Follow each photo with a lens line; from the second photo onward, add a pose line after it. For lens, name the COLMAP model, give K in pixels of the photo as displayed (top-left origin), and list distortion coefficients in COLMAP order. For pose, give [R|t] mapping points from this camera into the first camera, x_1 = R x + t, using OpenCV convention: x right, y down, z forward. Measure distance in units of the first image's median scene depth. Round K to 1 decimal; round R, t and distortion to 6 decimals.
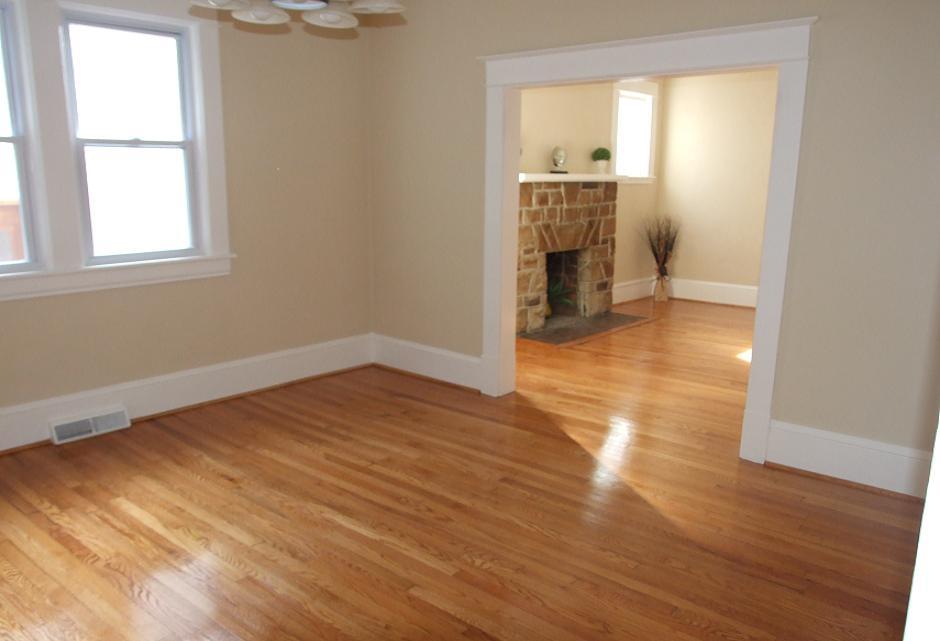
lens RADIAL K [[748.6, 0, 469.2], [0, 748.6, 344.9], [0, 0, 1]] dist [-0.032757, 0.008668]
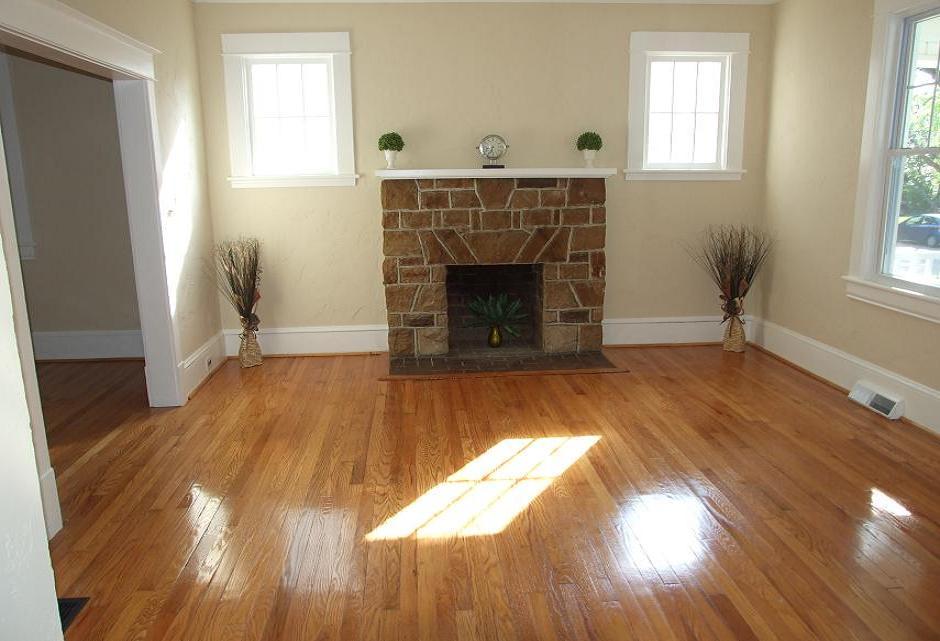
lens RADIAL K [[748.6, 0, 469.2], [0, 748.6, 344.9], [0, 0, 1]] dist [-0.032757, 0.008668]
pose [[0.712313, 0.148479, -0.685977, 0.685985], [-0.143290, 0.987546, 0.064962, -0.091714], [0.687080, 0.052021, 0.724717, 0.416186]]
